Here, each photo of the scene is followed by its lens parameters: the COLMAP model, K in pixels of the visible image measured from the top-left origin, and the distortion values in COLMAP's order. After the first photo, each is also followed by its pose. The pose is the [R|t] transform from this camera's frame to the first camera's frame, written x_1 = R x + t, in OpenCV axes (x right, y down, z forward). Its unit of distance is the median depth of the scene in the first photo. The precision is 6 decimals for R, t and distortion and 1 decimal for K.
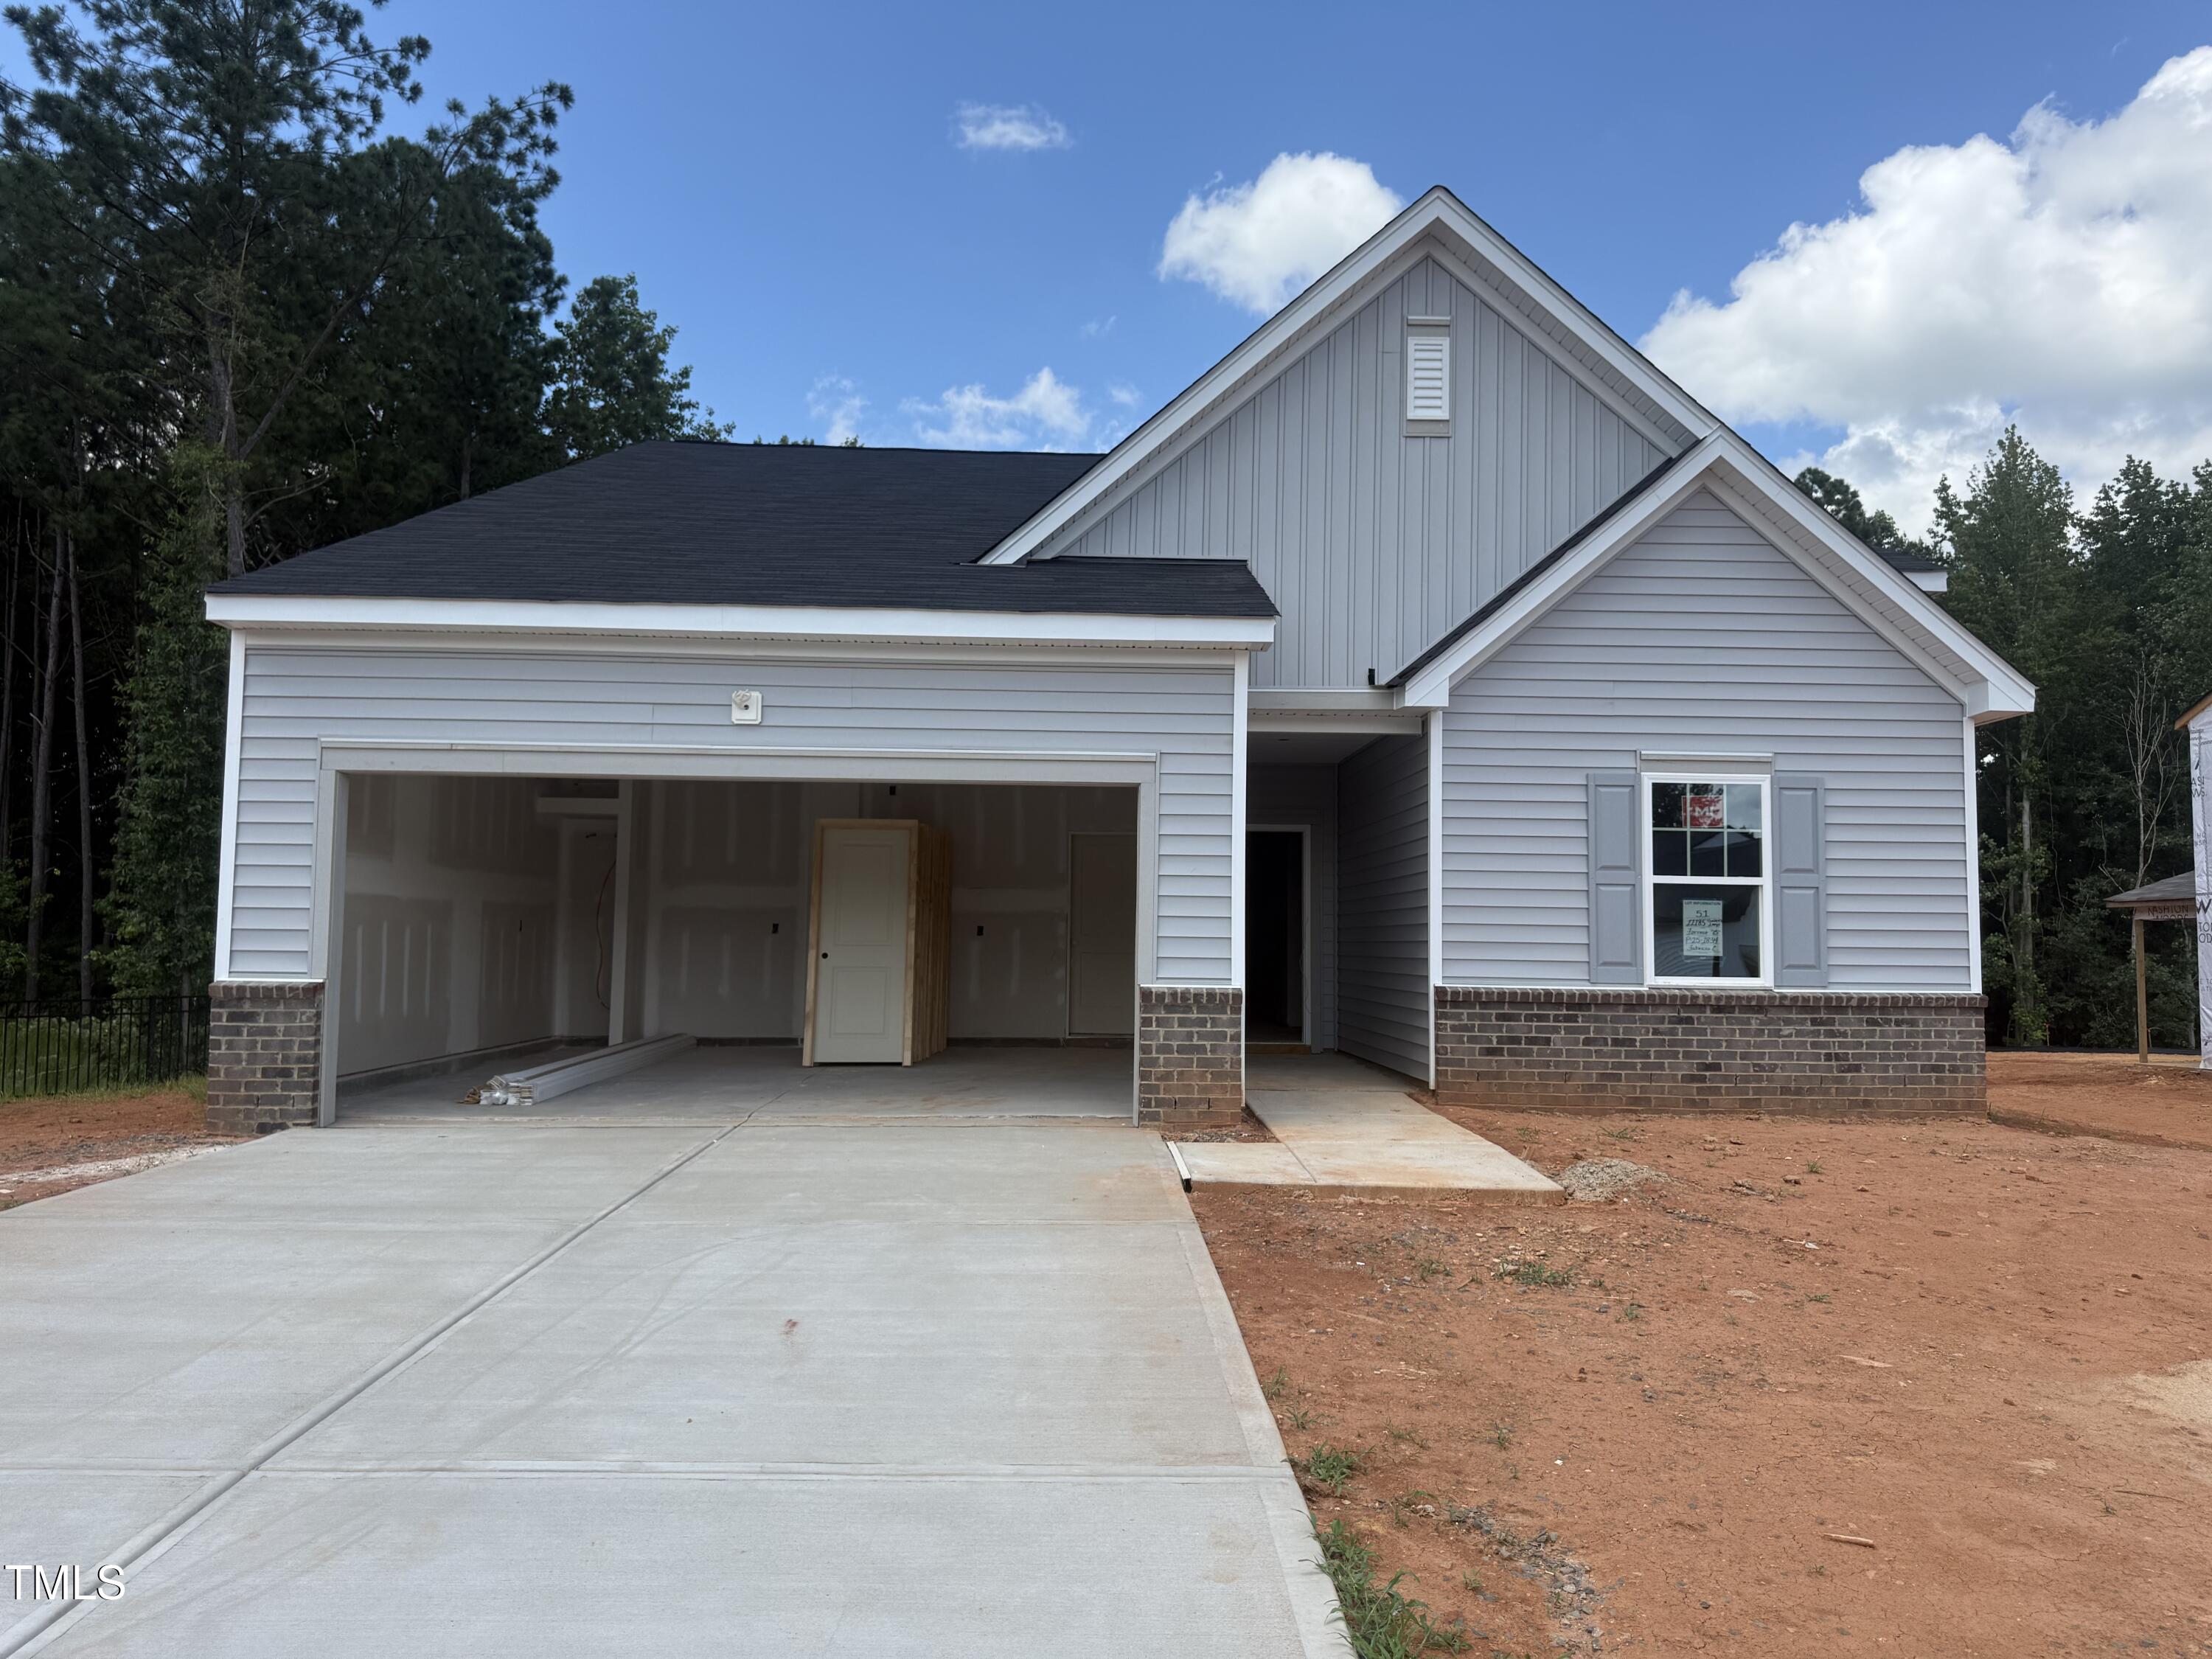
lens RADIAL K [[1532.2, 0, 1098.4], [0, 1532.2, 828.2], [0, 0, 1]] dist [0.104062, -0.103760]
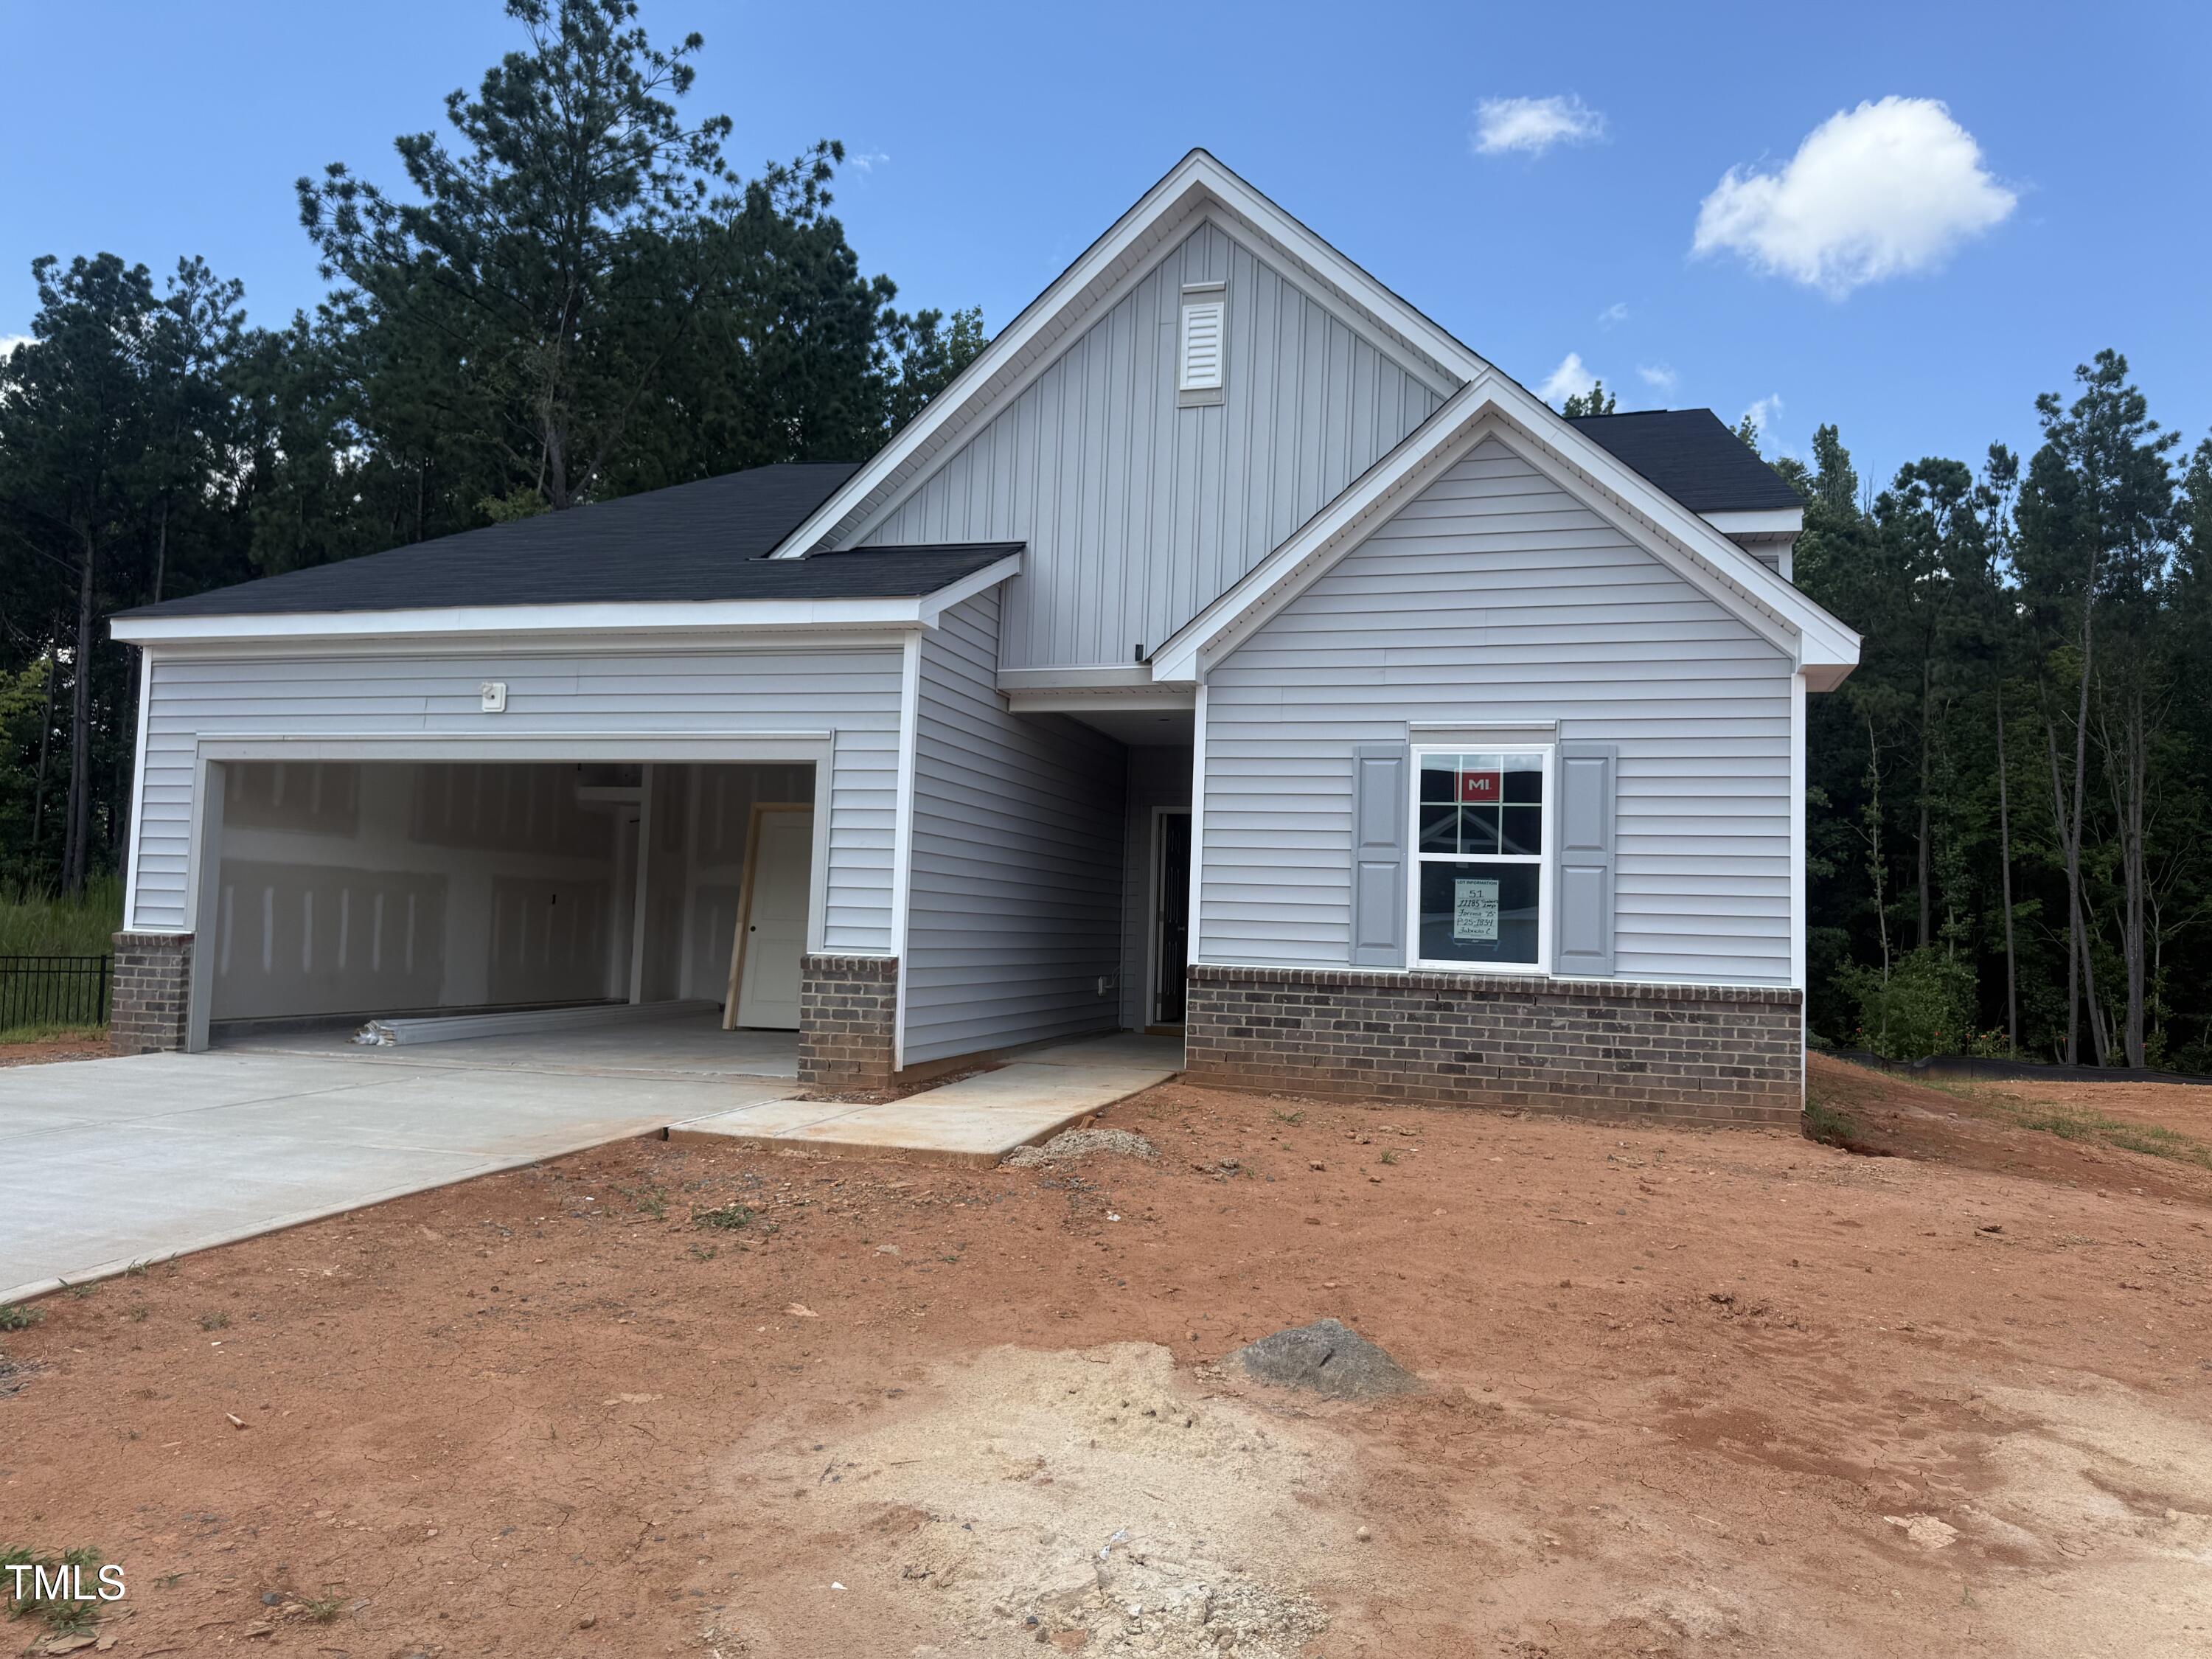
lens RADIAL K [[1567.8, 0, 1262.3], [0, 1567.8, 824.8], [0, 0, 1]] dist [0.165204, -0.174276]
pose [[0.945854, -0.003495, -0.324574, 0.582760], [0.001813, 0.999983, -0.005483, 0.018649], [0.324588, 0.004597, 0.945844, 0.062570]]
